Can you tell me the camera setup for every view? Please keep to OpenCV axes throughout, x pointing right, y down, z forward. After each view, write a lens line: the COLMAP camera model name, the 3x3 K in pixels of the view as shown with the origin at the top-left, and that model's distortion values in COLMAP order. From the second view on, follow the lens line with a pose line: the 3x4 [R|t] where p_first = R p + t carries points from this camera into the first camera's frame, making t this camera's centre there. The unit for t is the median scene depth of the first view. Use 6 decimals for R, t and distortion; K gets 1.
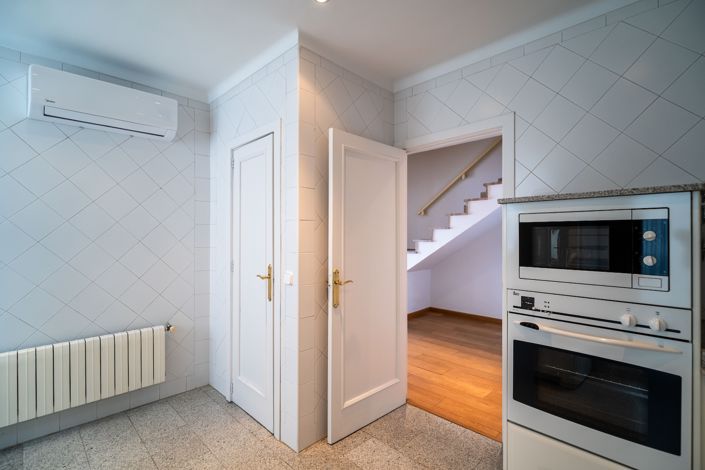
lens RADIAL K [[336.5, 0, 351.5], [0, 336.5, 232.3], [0, 0, 1]] dist [-0.001865, -0.000721]
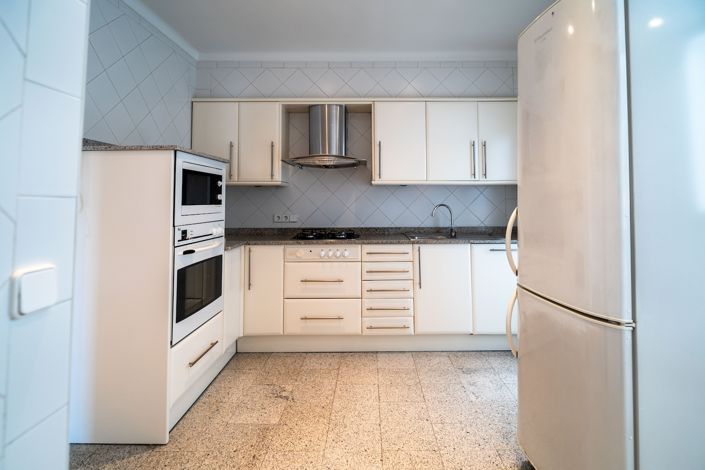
lens RADIAL K [[349.4, 0, 367.0], [0, 349.4, 181.5], [0, 0, 1]] dist [0.000850, 0.000025]
pose [[-0.708014, 0.040382, 0.705043, -0.835457], [-0.003430, 0.998155, -0.060615, 0.089188], [-0.706190, -0.045335, -0.706570, 1.414091]]
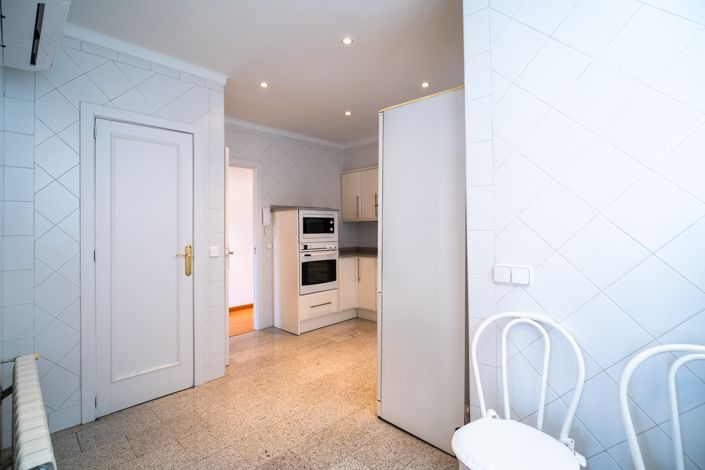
lens RADIAL K [[335.7, 0, 350.1], [0, 335.7, 223.8], [0, 0, 1]] dist [-0.001169, -0.000469]
pose [[-0.012528, 0.015154, 0.999807, -2.116343], [0.002757, 0.999882, -0.015121, 0.063249], [-0.999918, 0.002567, -0.012568, 0.669374]]
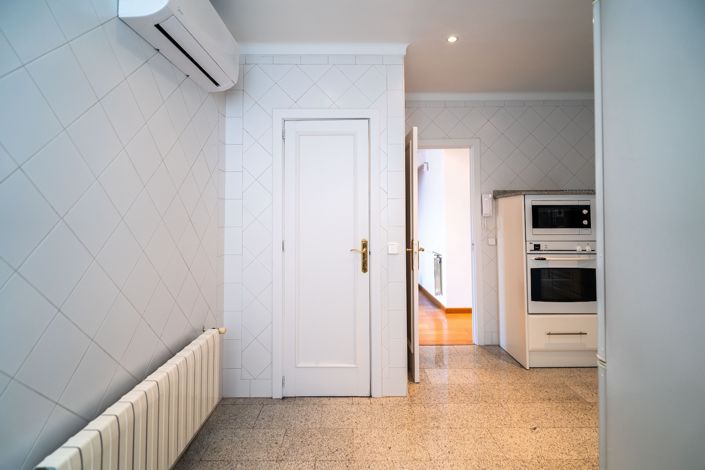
lens RADIAL K [[339.4, 0, 350.8], [0, 339.4, 204.2], [0, 0, 1]] dist [0.001569, -0.000245]
pose [[0.702279, 0.024308, 0.711487, -1.567689], [-0.001782, 0.999474, -0.032388, 0.029190], [-0.711900, 0.021478, 0.701953, 0.390038]]
